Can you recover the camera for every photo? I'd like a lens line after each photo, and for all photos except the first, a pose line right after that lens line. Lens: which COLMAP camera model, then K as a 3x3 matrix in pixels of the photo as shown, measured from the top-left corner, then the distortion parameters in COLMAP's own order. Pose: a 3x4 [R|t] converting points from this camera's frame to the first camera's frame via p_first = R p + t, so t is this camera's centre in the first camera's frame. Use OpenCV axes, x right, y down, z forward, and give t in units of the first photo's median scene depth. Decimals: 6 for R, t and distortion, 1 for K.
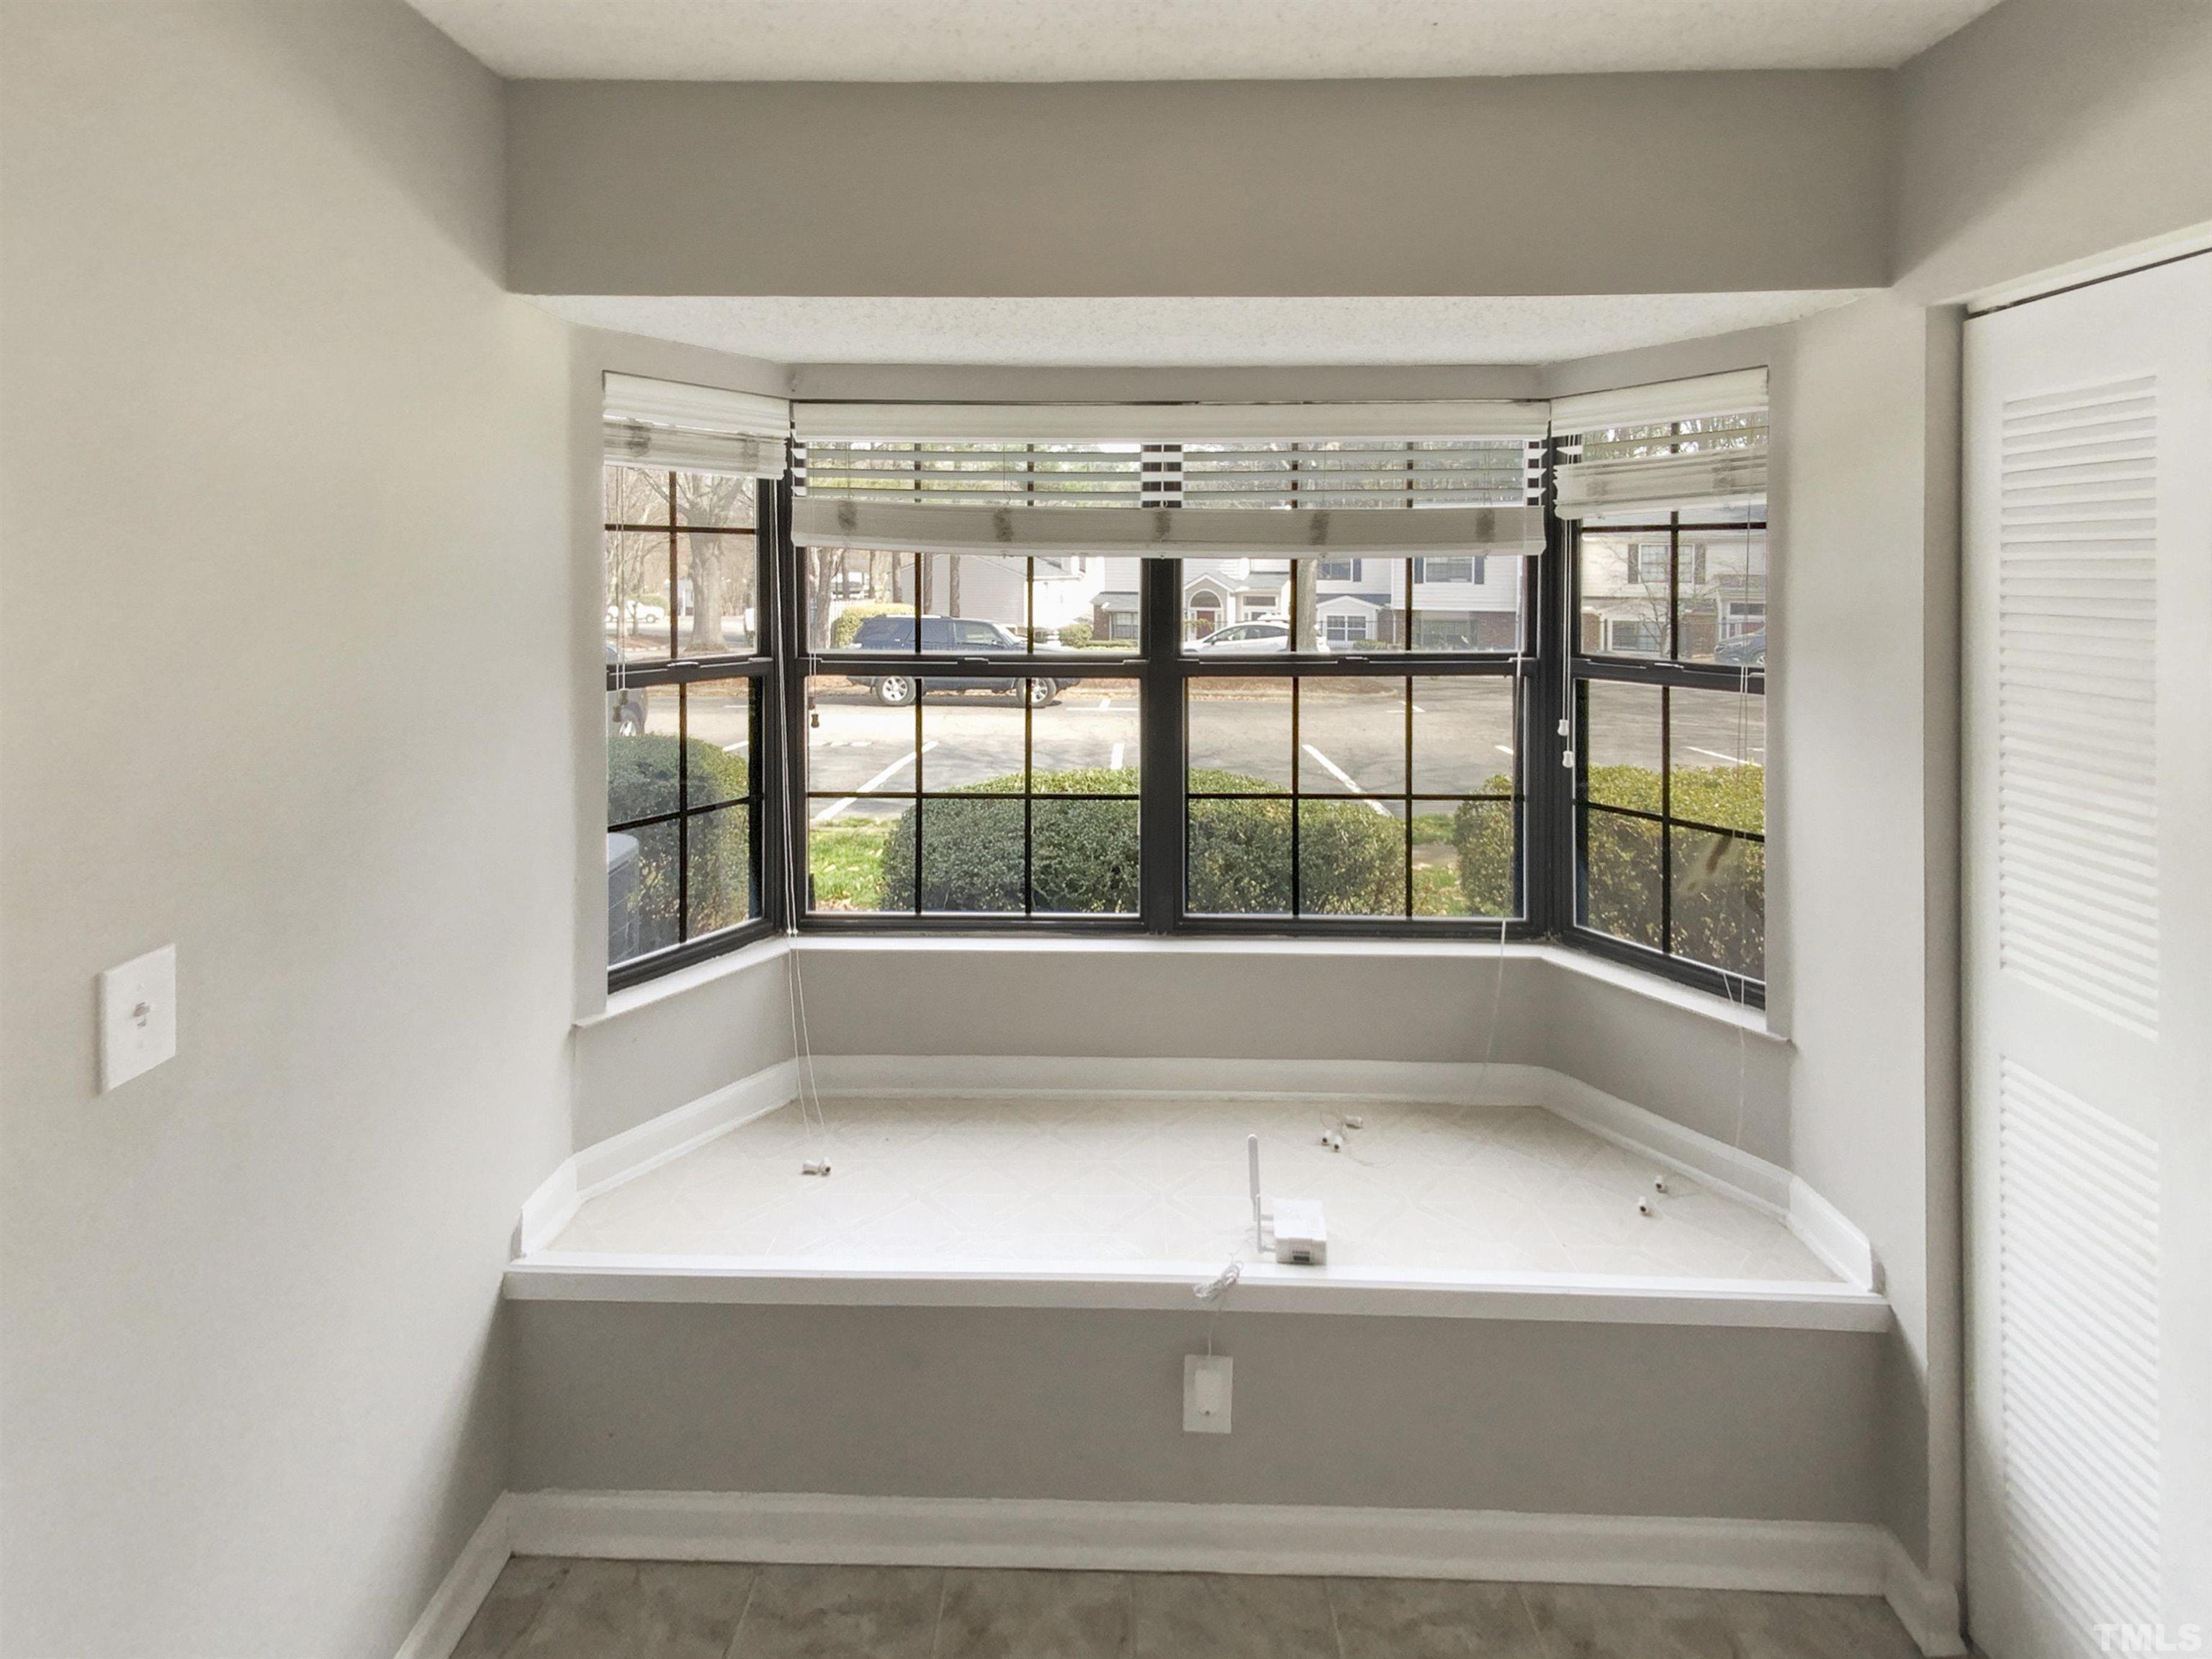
lens RADIAL K [[964.0, 0, 1106.0], [0, 964.0, 829.5], [0, 0, 1]] dist [0.000110, -0.000023]
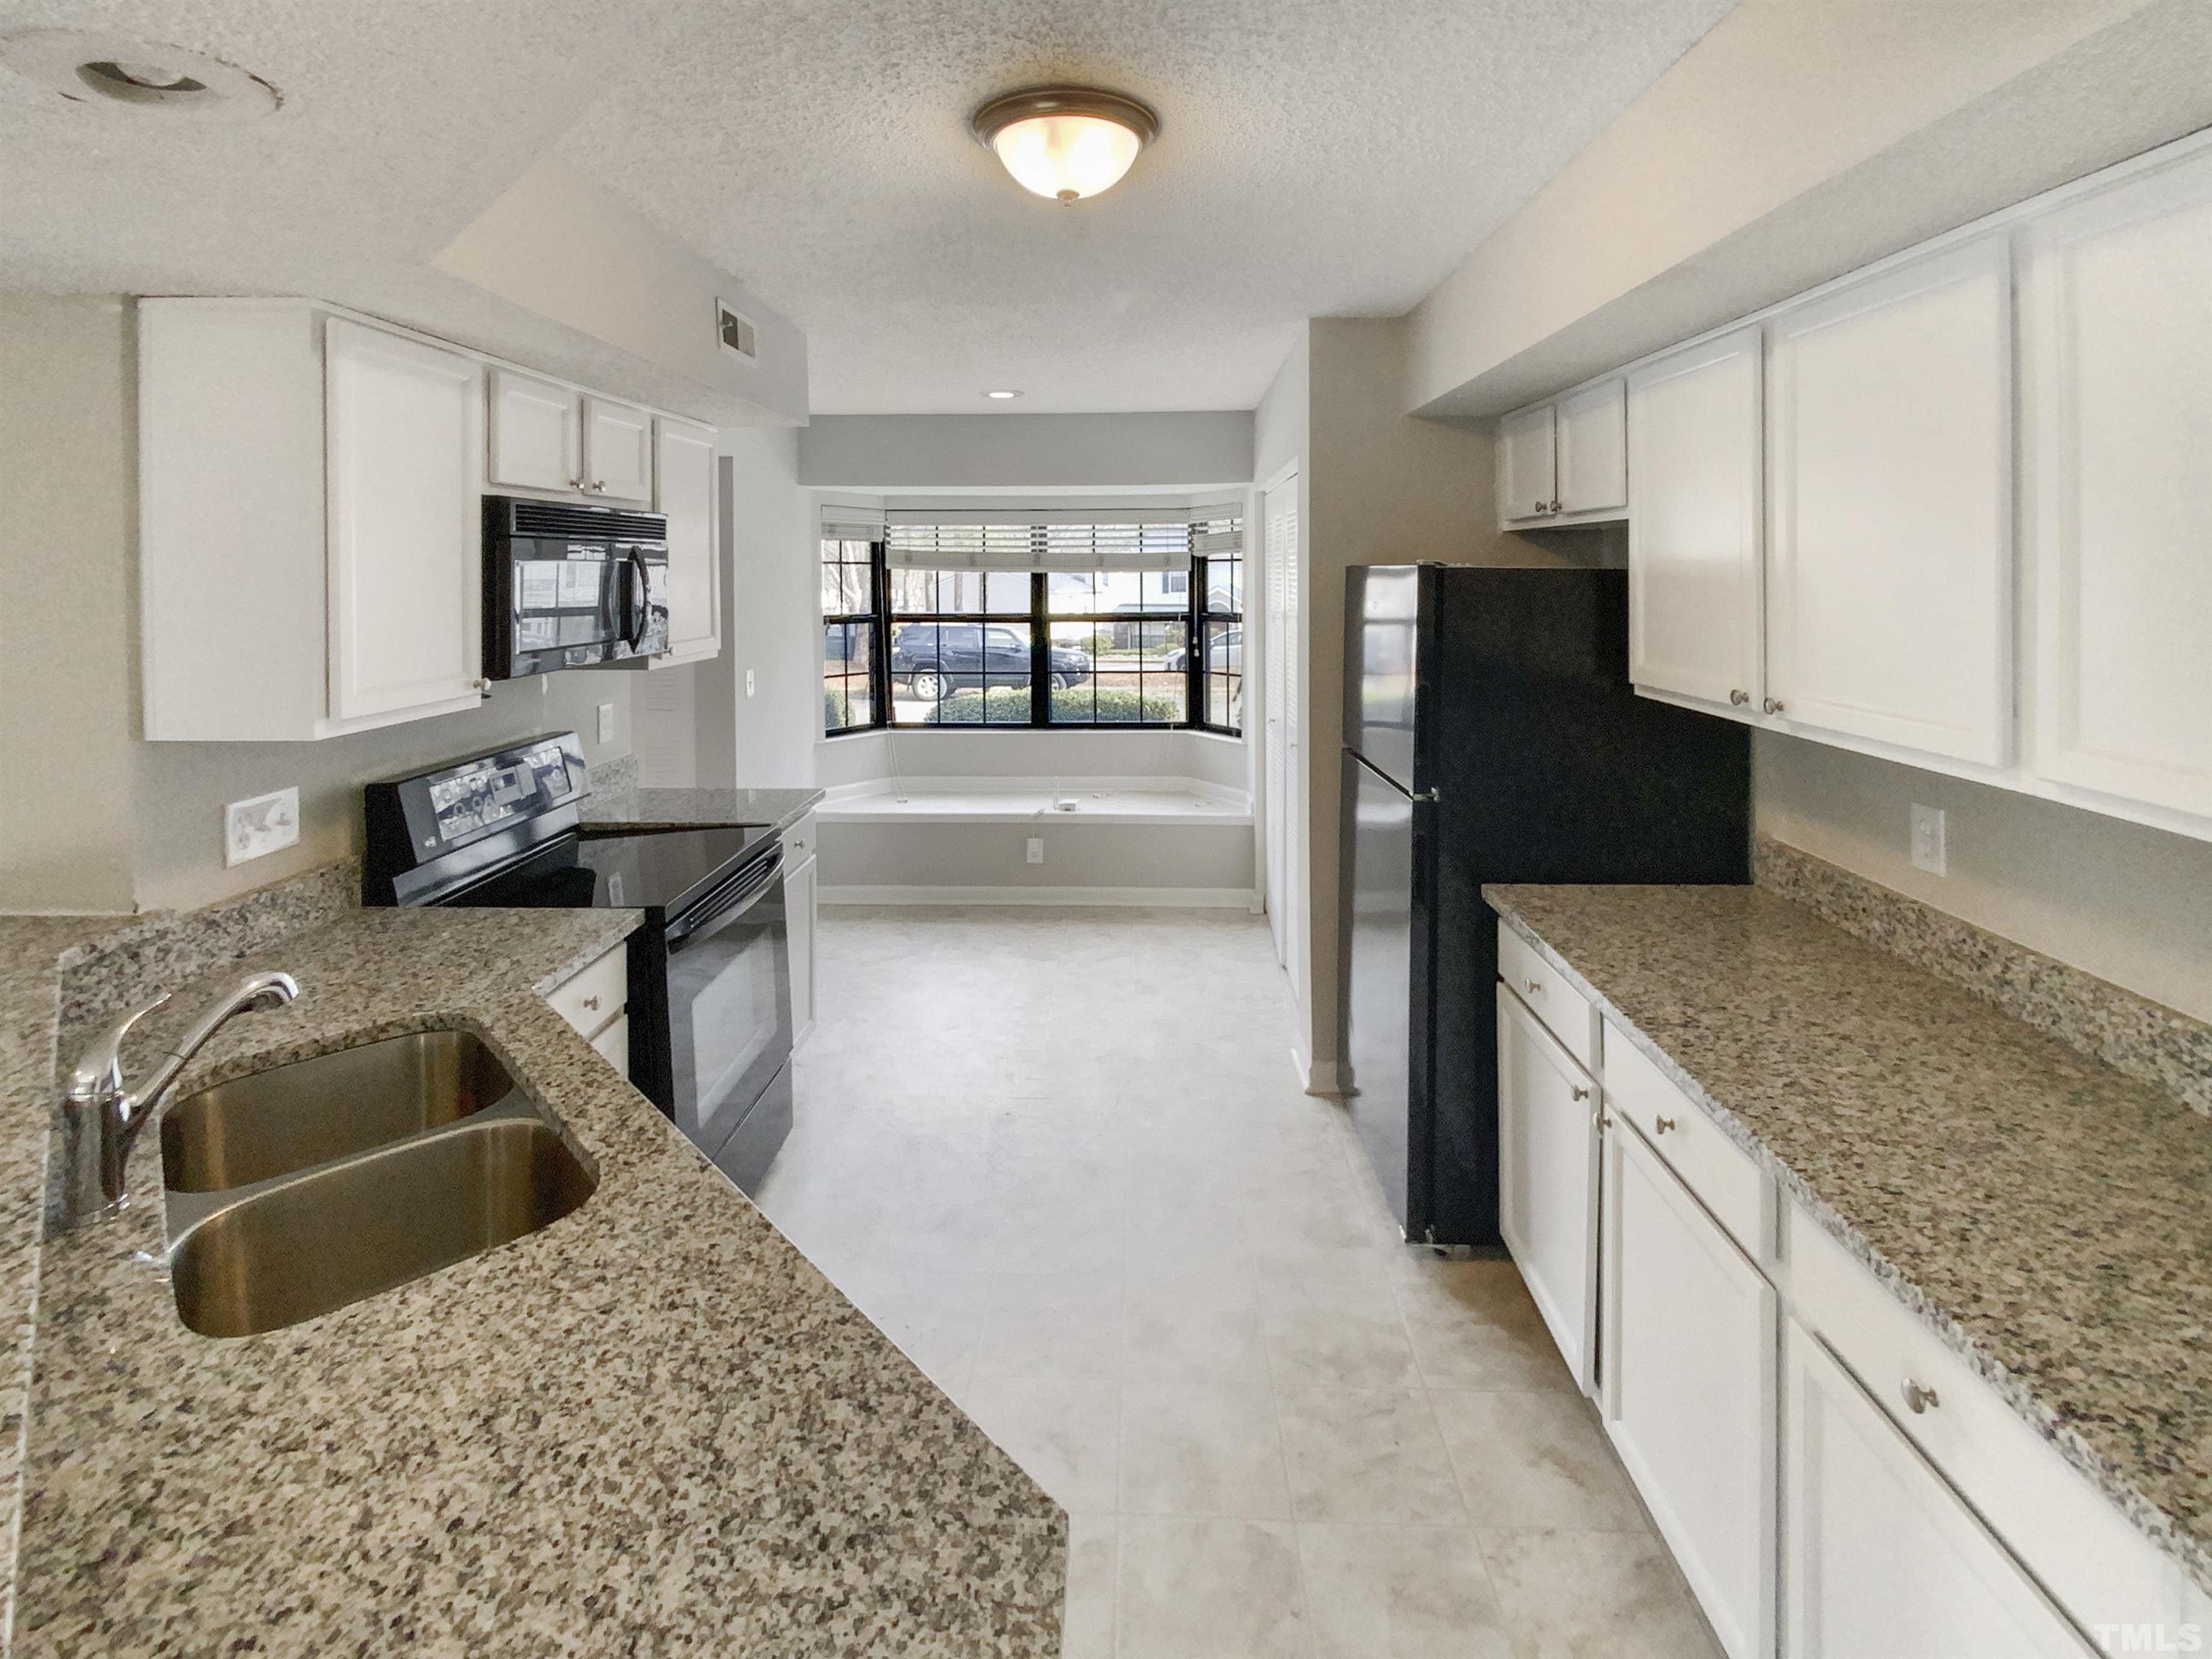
lens RADIAL K [[884.6, 0, 1106.0], [0, 884.6, 829.5], [0, 0, 1]] dist [0.000162, -0.000001]
pose [[0.999866, -0.001569, -0.016293, 0.271408], [0.001668, 0.999980, 0.006114, 0.358699], [0.016283, -0.006140, 0.999849, -1.261565]]
